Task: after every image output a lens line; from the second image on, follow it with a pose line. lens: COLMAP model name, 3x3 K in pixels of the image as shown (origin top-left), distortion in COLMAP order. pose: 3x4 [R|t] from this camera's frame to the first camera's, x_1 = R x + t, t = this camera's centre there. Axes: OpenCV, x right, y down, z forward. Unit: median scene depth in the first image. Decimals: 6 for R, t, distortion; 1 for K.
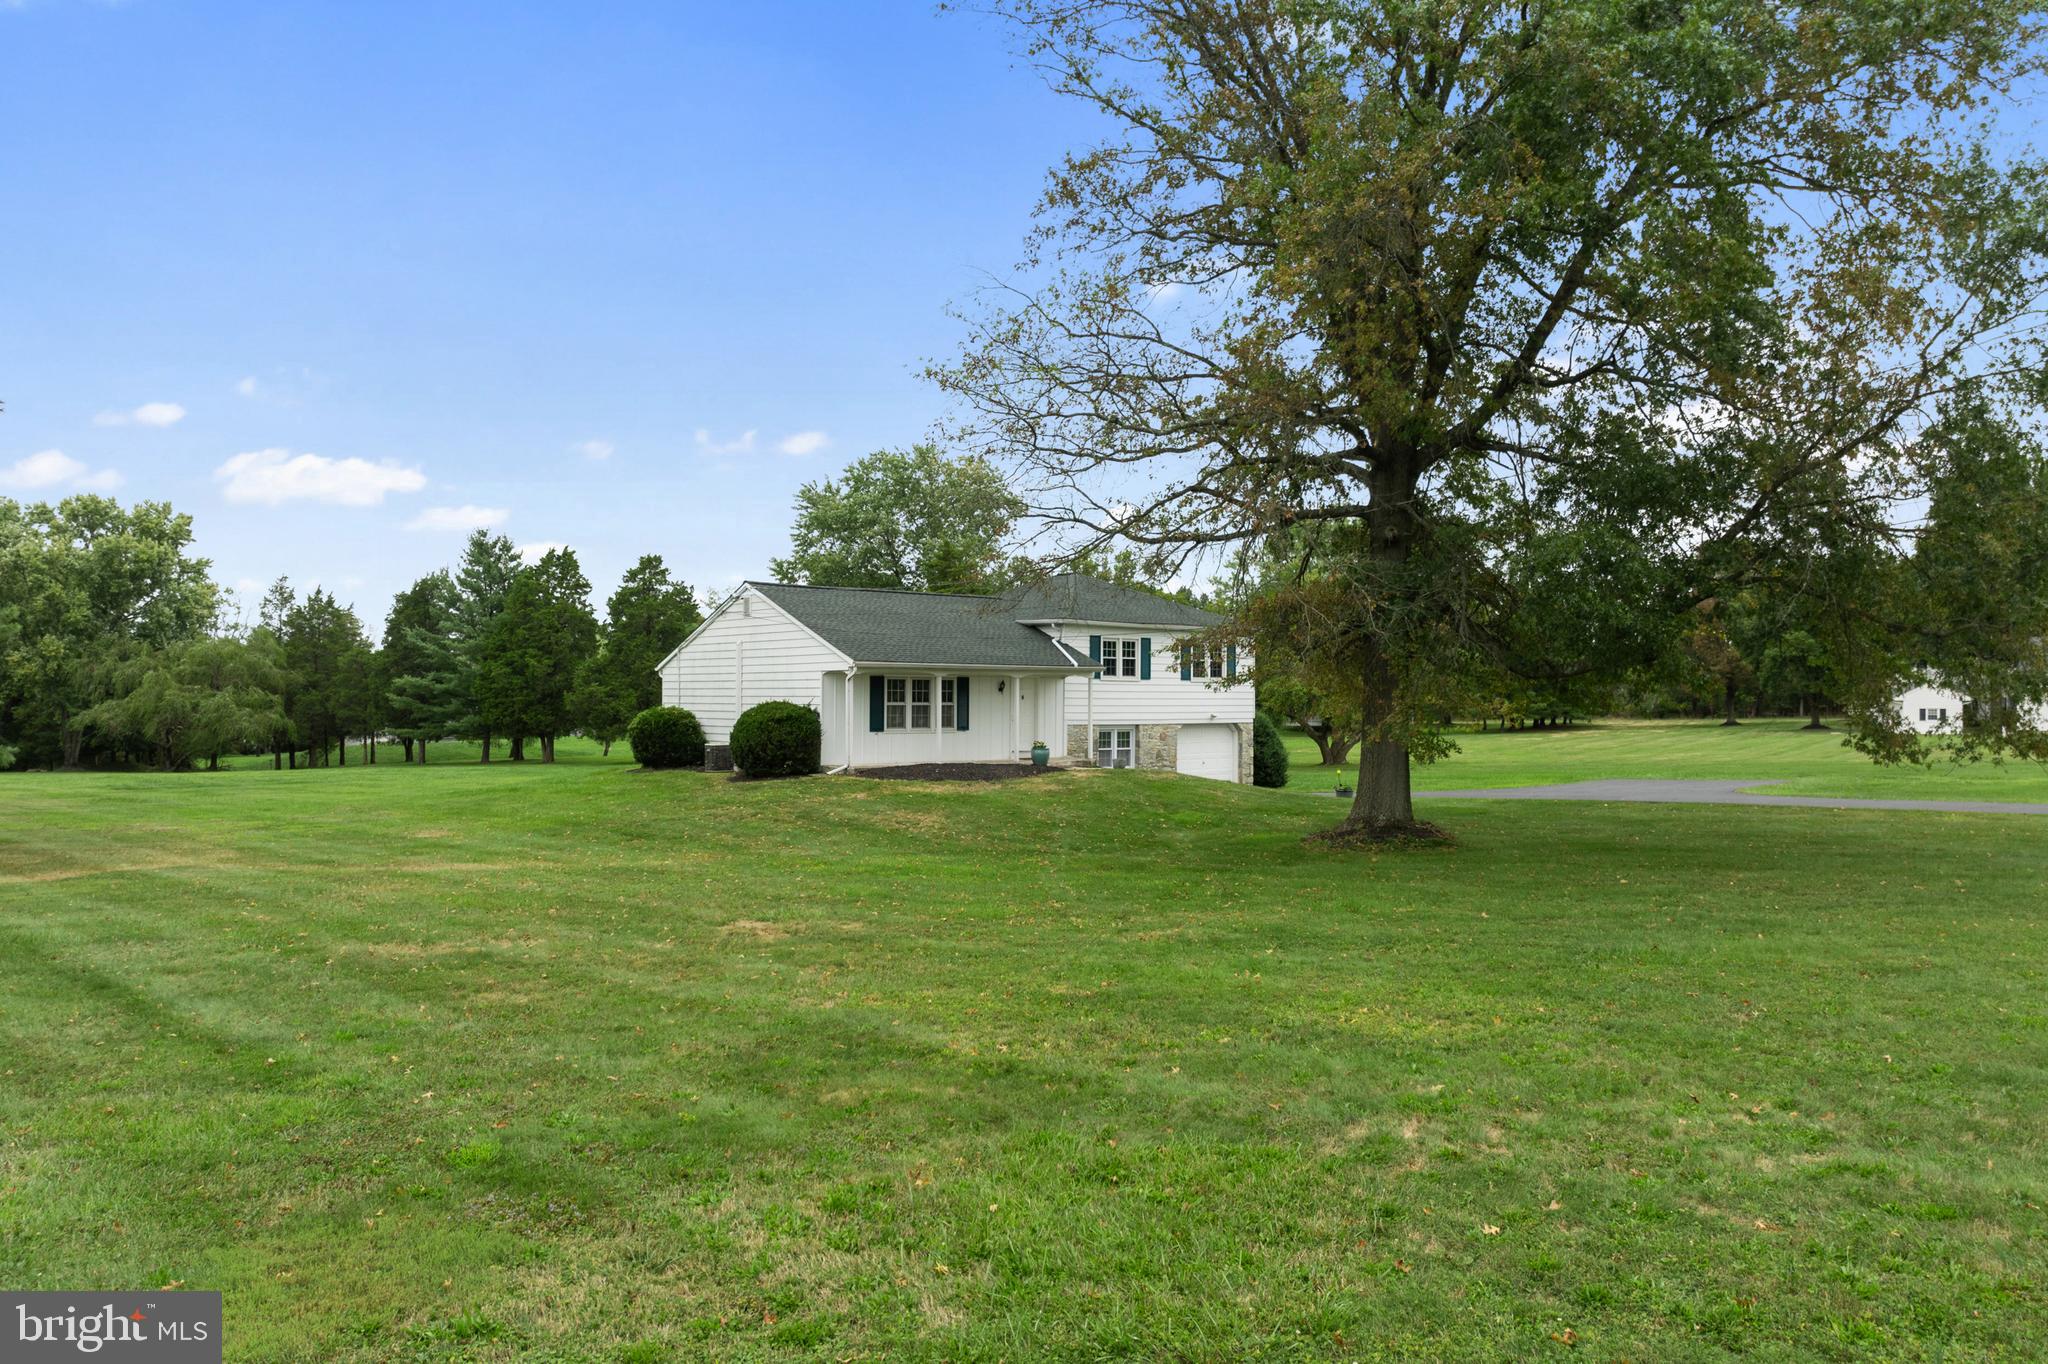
lens RADIAL K [[1402.8, 0, 1024.0], [0, 1402.8, 682.0], [0, 0, 1]] dist [-0.055760, 0.002882]
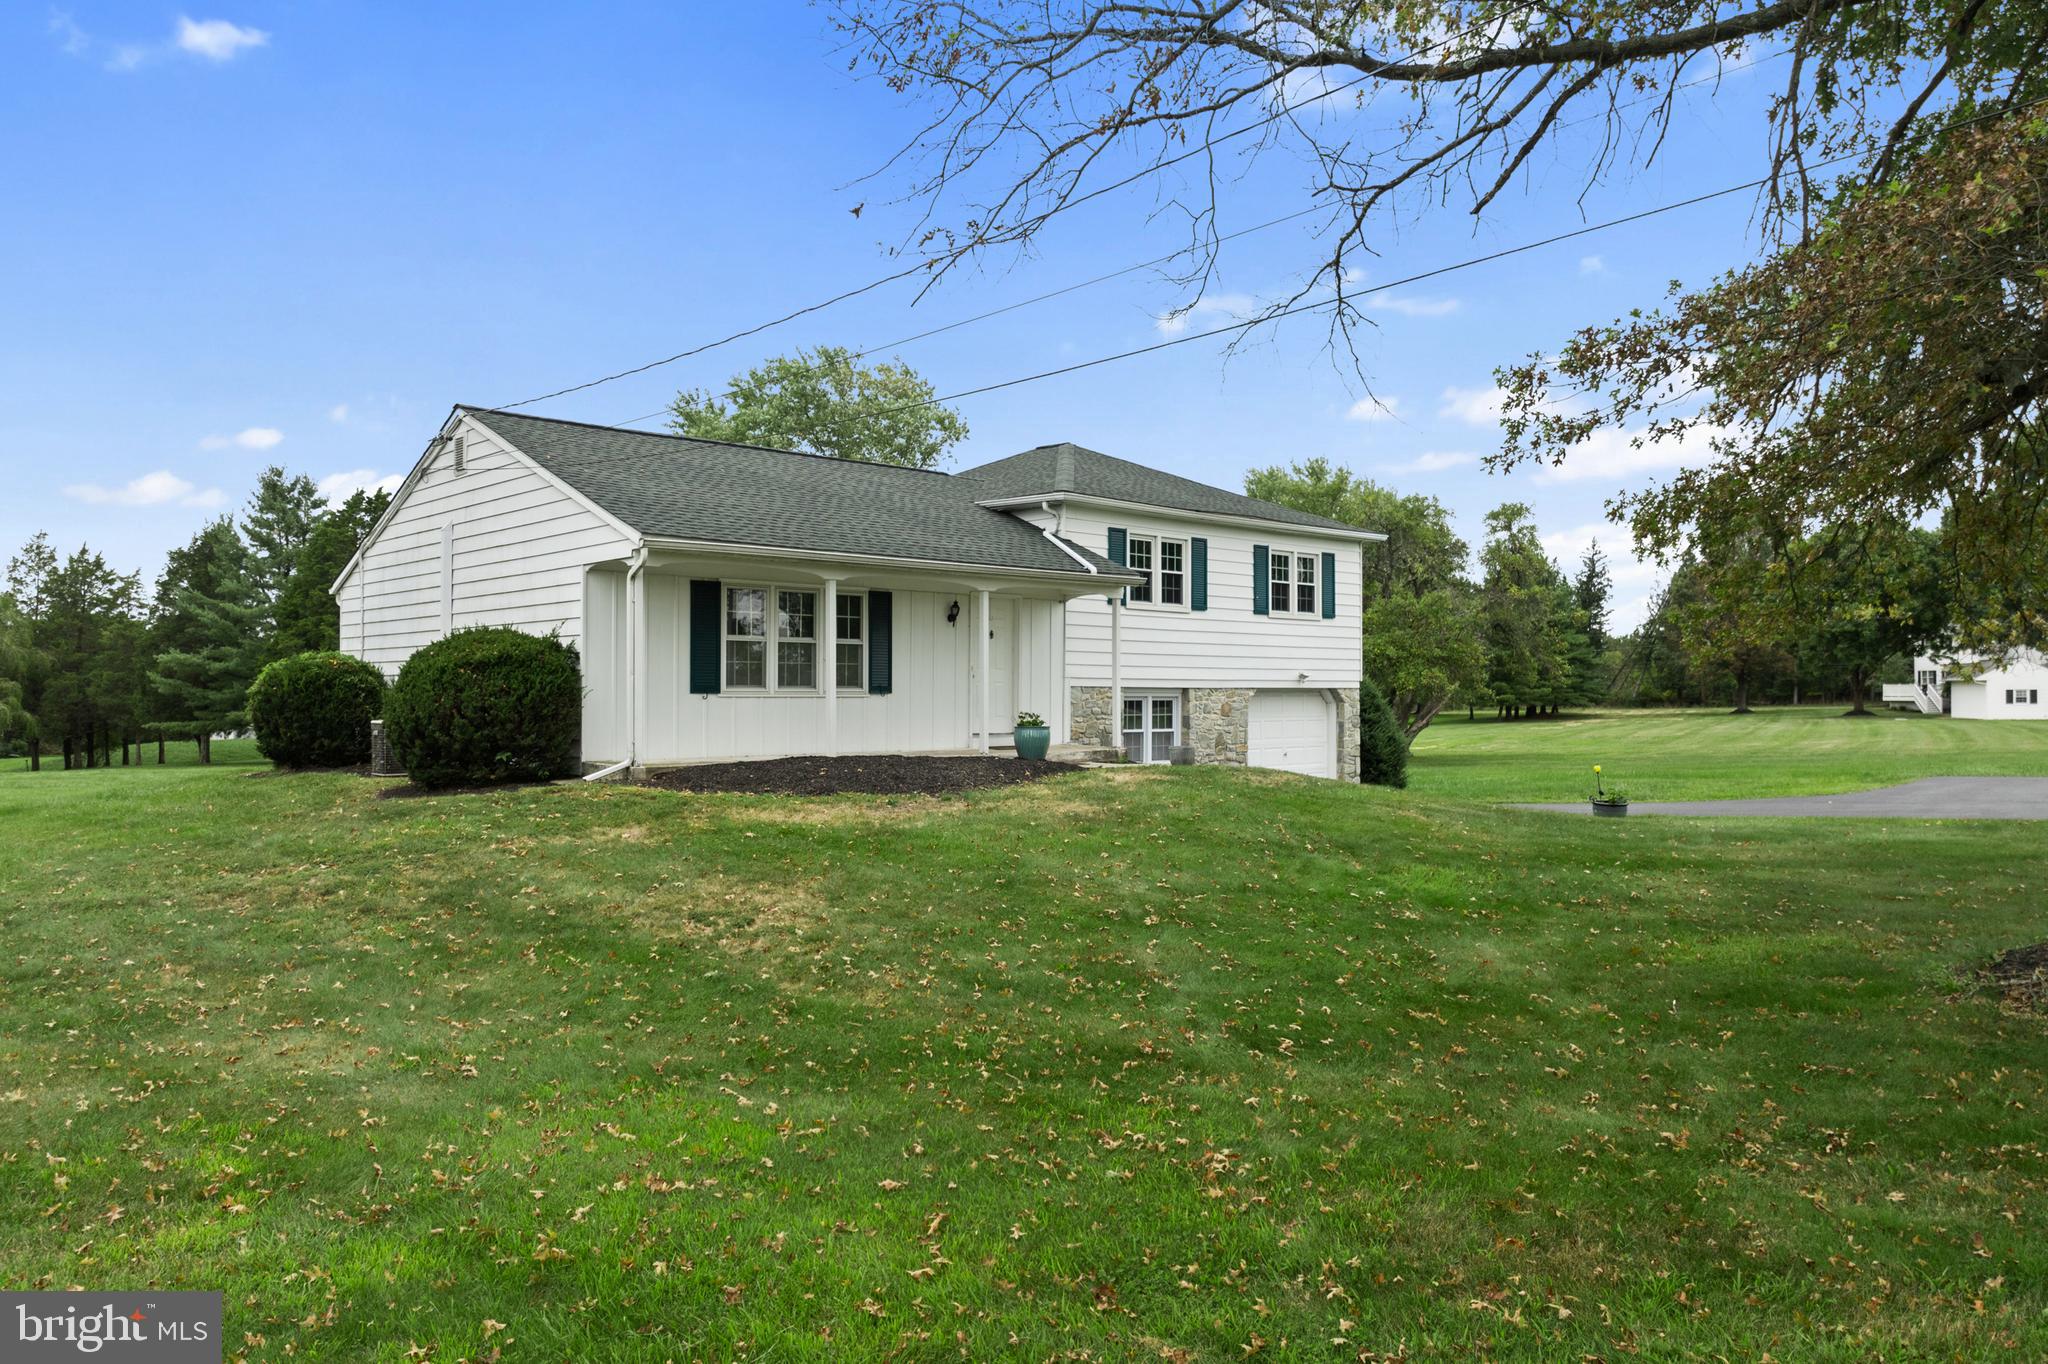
lens RADIAL K [[1402.8, 0, 1024.0], [0, 1402.8, 682.0], [0, 0, 1]] dist [-0.055760, 0.002882]
pose [[0.998478, -0.002419, 0.055107, -0.008907], [0.002286, 0.999994, 0.002484, 0.013755], [-0.055113, -0.002355, 0.998477, 0.225757]]
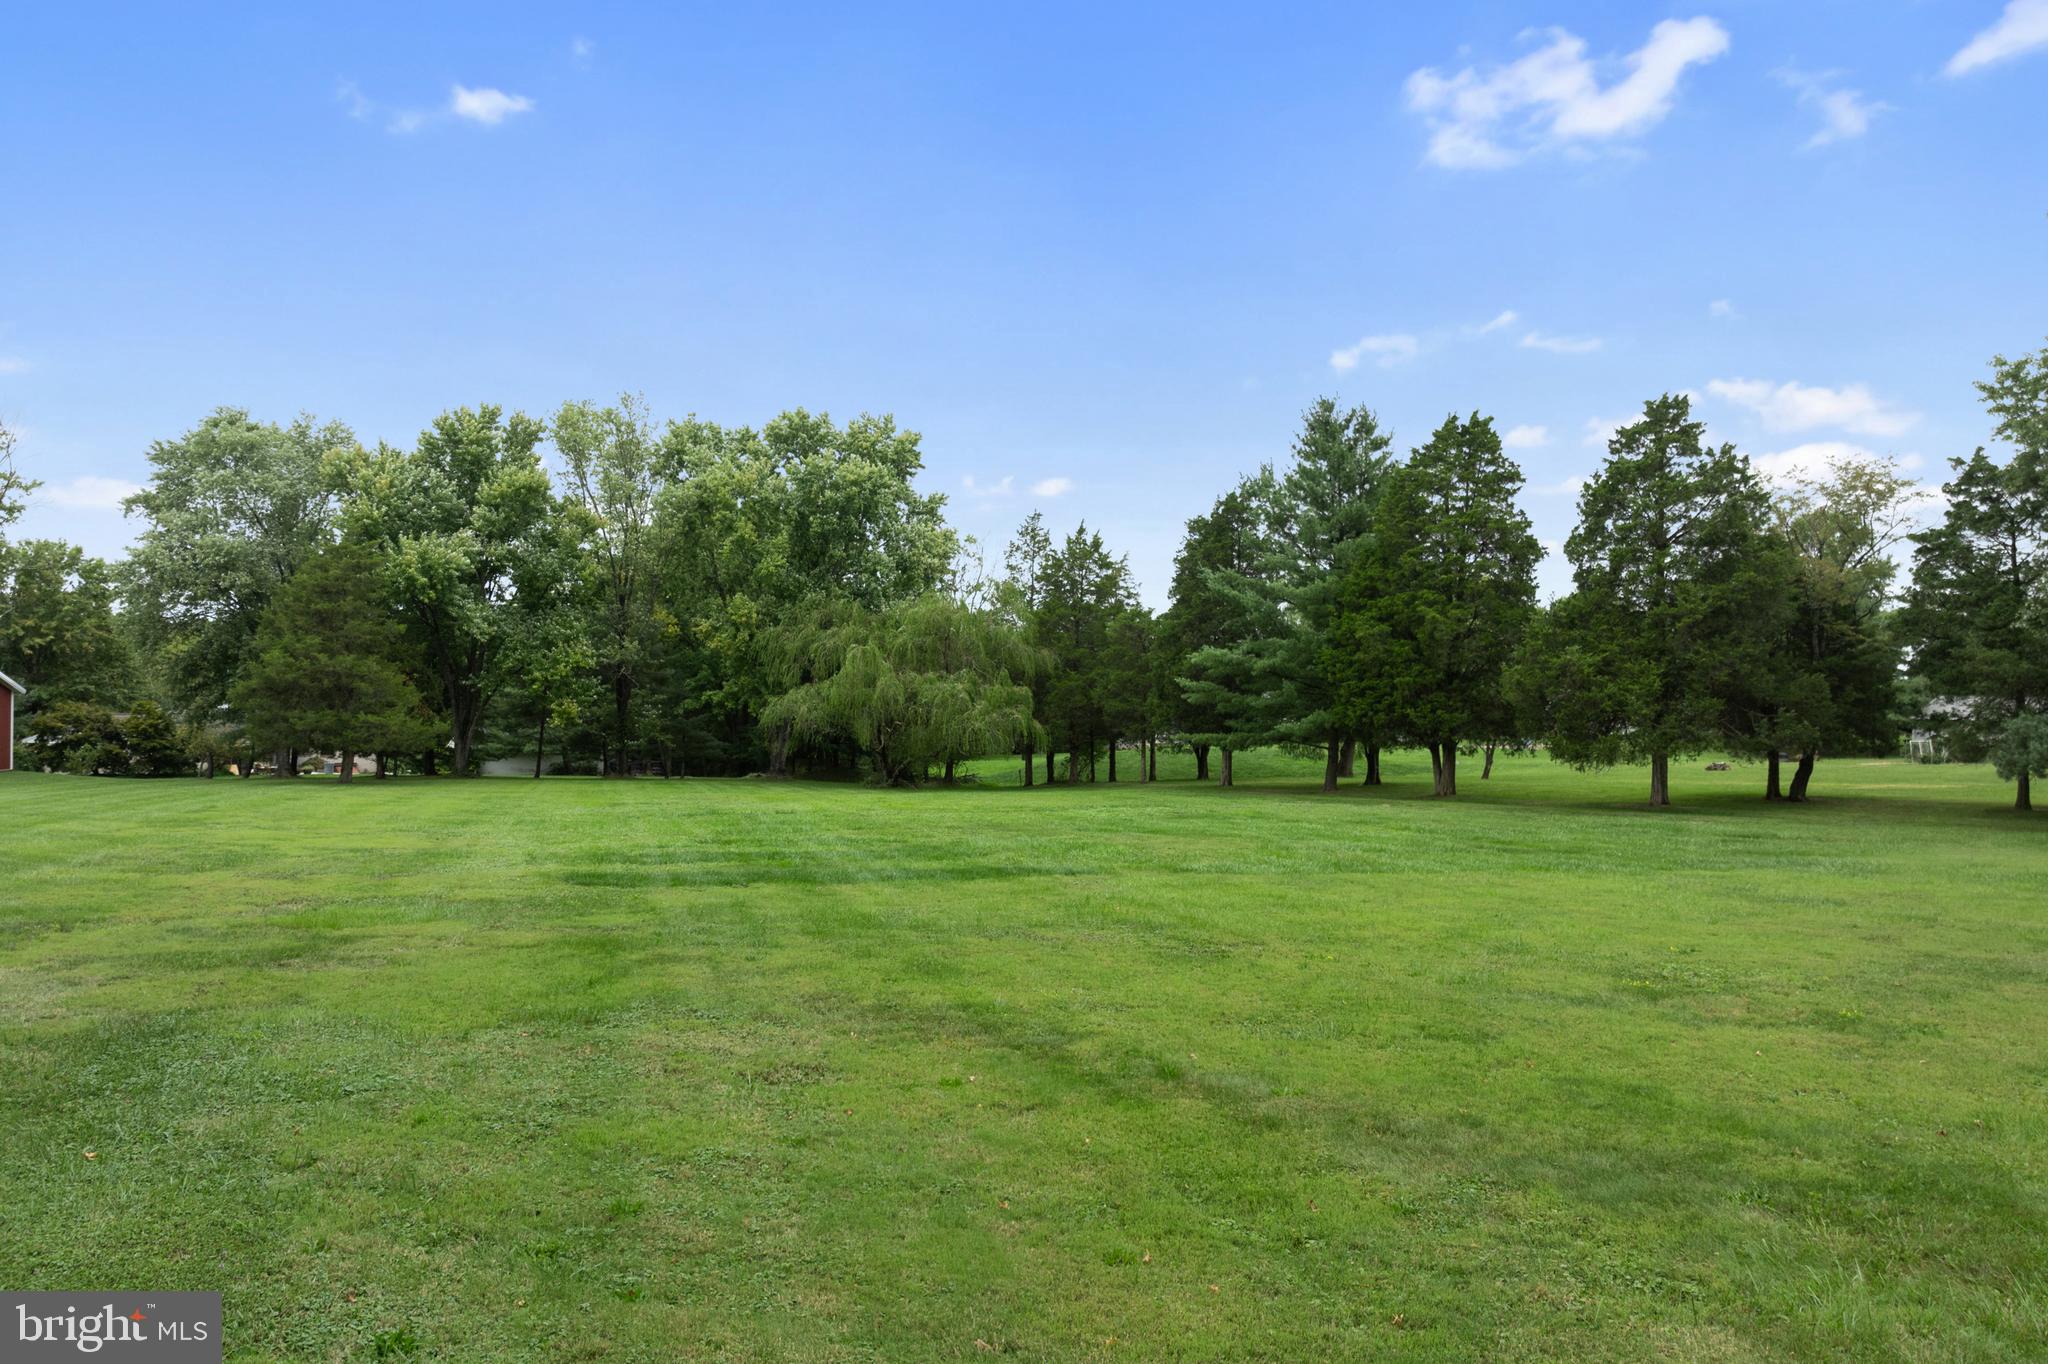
lens RADIAL K [[1402.8, 0, 1024.0], [0, 1402.8, 682.0], [0, 0, 1]] dist [-0.055760, 0.002882]
pose [[0.866114, 0.000622, -0.499845, -0.237666], [-0.000986, 0.999999, -0.000464, 0.014337], [0.499845, 0.000895, 0.866115, 0.488329]]
